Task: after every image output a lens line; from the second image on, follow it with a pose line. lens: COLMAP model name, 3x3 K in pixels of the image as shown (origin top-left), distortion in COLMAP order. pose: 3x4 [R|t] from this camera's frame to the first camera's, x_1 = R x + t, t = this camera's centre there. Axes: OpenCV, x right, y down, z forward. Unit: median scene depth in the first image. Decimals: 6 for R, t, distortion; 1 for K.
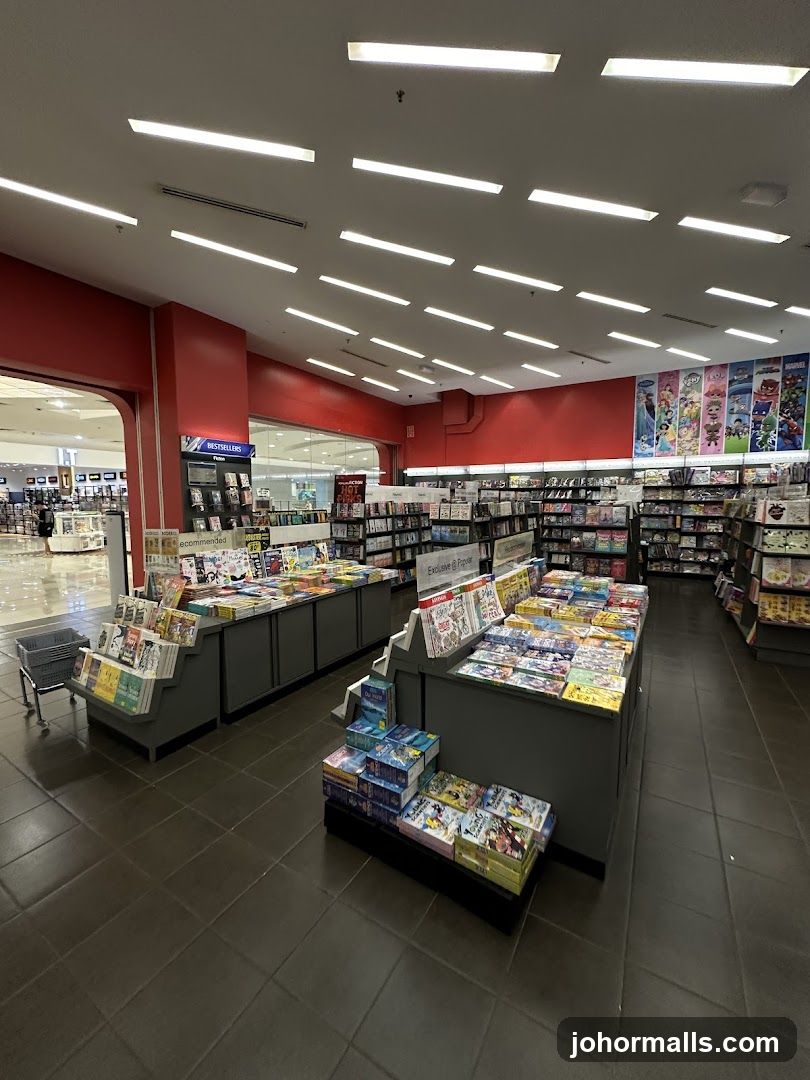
lens RADIAL K [[429.5, 0, 402.7], [0, 429.5, 540.3], [0, 0, 1]] dist [-0.003446, -0.000229]
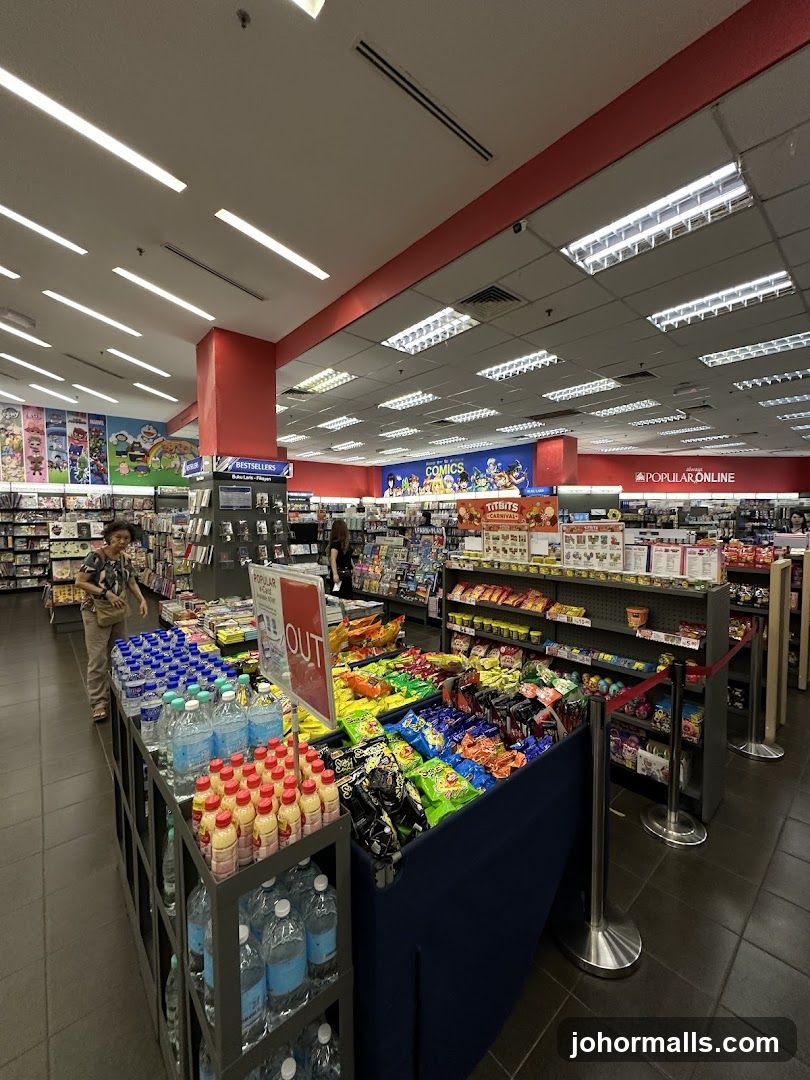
lens RADIAL K [[429.5, 0, 405.1], [0, 429.5, 540.9], [0, 0, 1]] dist [-0.003446, -0.000229]
pose [[0.303240, -0.049141, 0.951646, -0.087579], [0.093218, 0.995409, 0.021698, 0.024436], [-0.948344, 0.082131, 0.306428, -0.288141]]
